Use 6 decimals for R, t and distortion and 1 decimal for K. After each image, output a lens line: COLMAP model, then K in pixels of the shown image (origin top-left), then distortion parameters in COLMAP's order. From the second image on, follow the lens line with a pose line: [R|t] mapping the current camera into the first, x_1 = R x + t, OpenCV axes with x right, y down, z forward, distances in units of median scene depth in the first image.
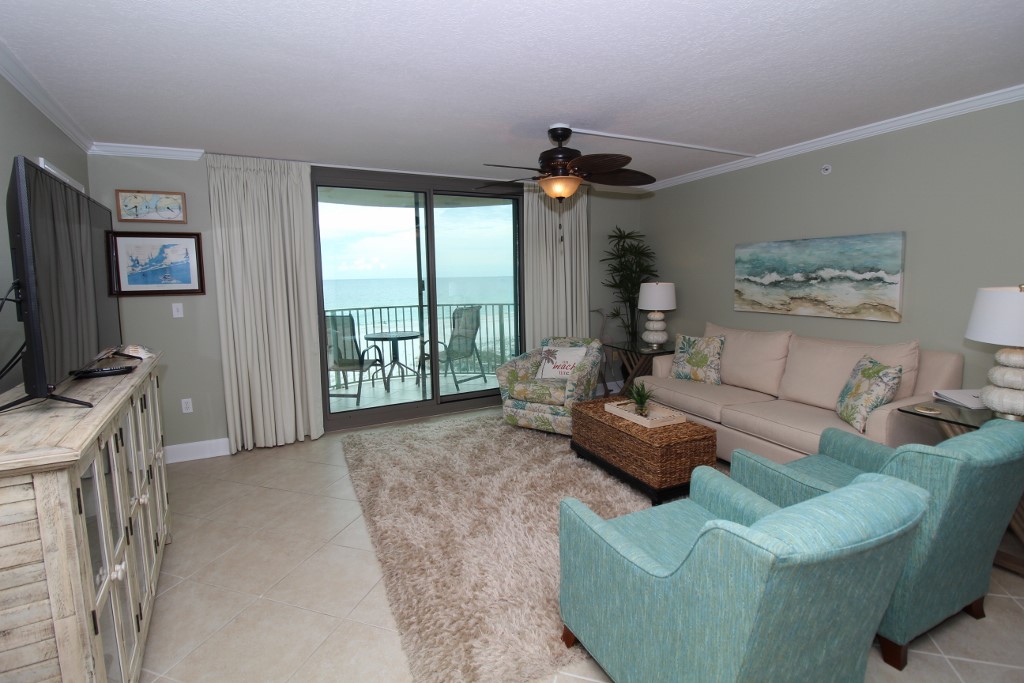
lens RADIAL K [[476.1, 0, 506.1], [0, 476.1, 334.4], [0, 0, 1]] dist [-0.010031, -0.002510]
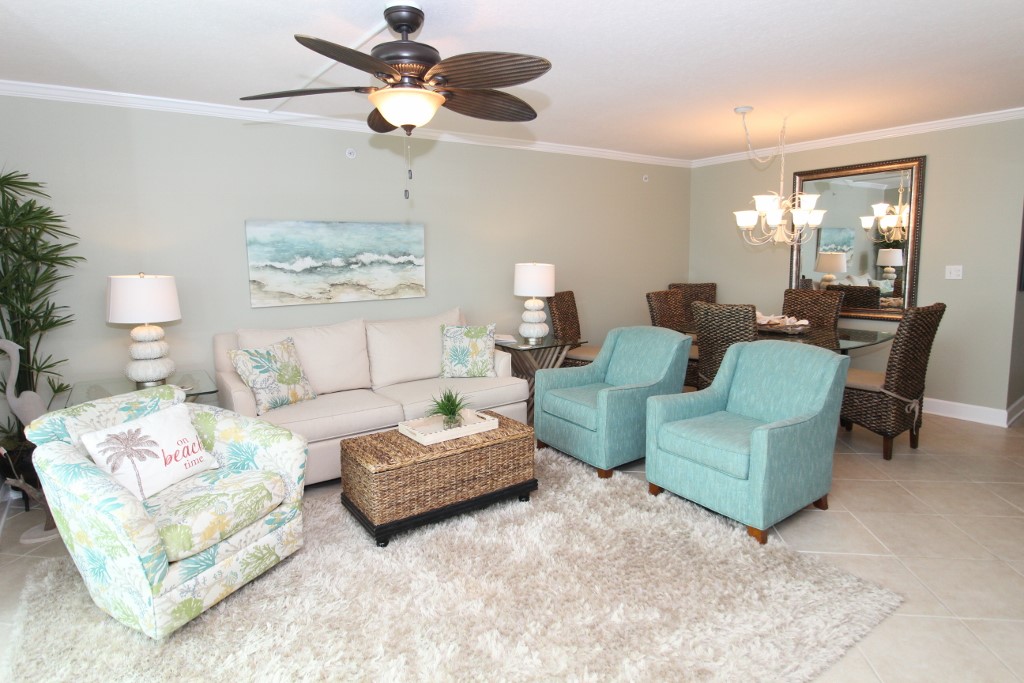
lens RADIAL K [[583.2, 0, 482.7], [0, 583.2, 326.6], [0, 0, 1]] dist [0.033302, -0.000372]
pose [[-0.137900, -0.117368, 0.983468, -0.547350], [0.134441, 0.981546, 0.135989, -0.108501], [-0.981279, 0.150971, -0.119576, 0.833212]]
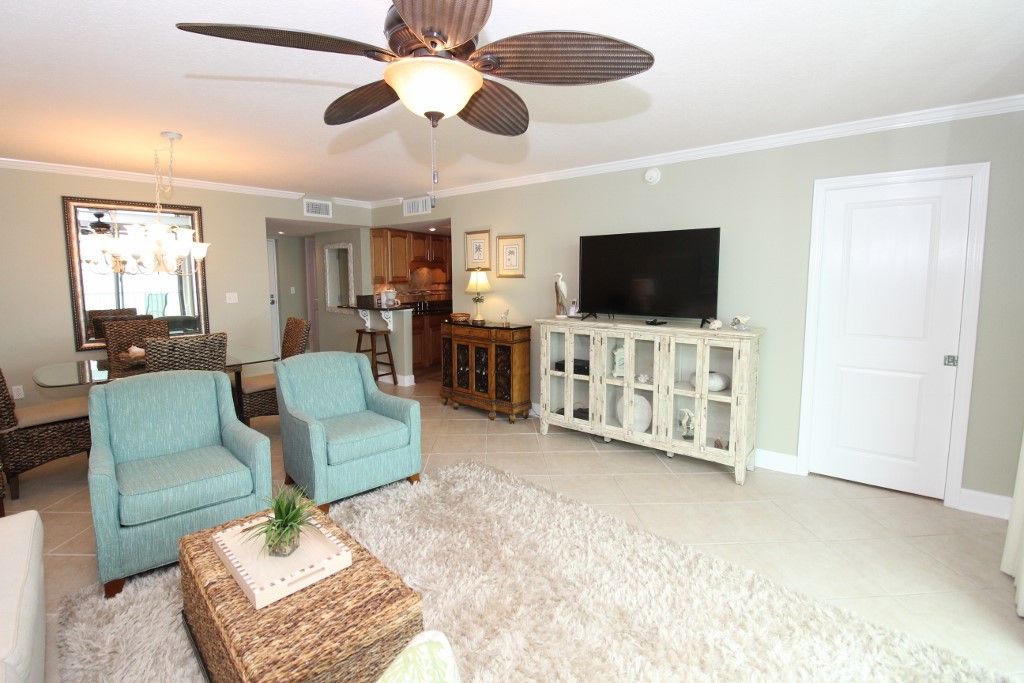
lens RADIAL K [[476.1, 0, 530.4], [0, 476.1, 323.5], [0, 0, 1]] dist [-0.010031, -0.002510]
pose [[-0.936856, 0.056283, -0.345156, 0.145500], [-0.021597, 0.975769, 0.217735, -0.153616], [0.349048, 0.211441, -0.912939, 1.203189]]
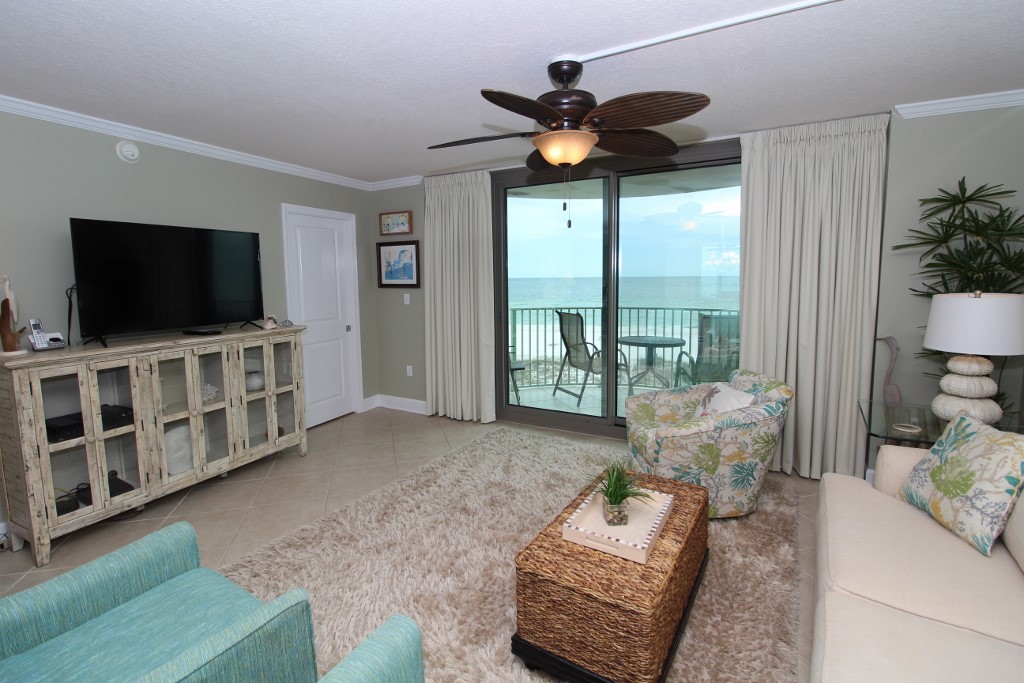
lens RADIAL K [[476.1, 0, 505.5], [0, 476.1, 335.0], [0, 0, 1]] dist [-0.010031, -0.002510]
pose [[0.555053, 0.113892, -0.823981, 0.534740], [-0.100580, 0.992503, 0.069432, -0.065913], [0.825712, 0.044337, 0.562347, 0.437029]]
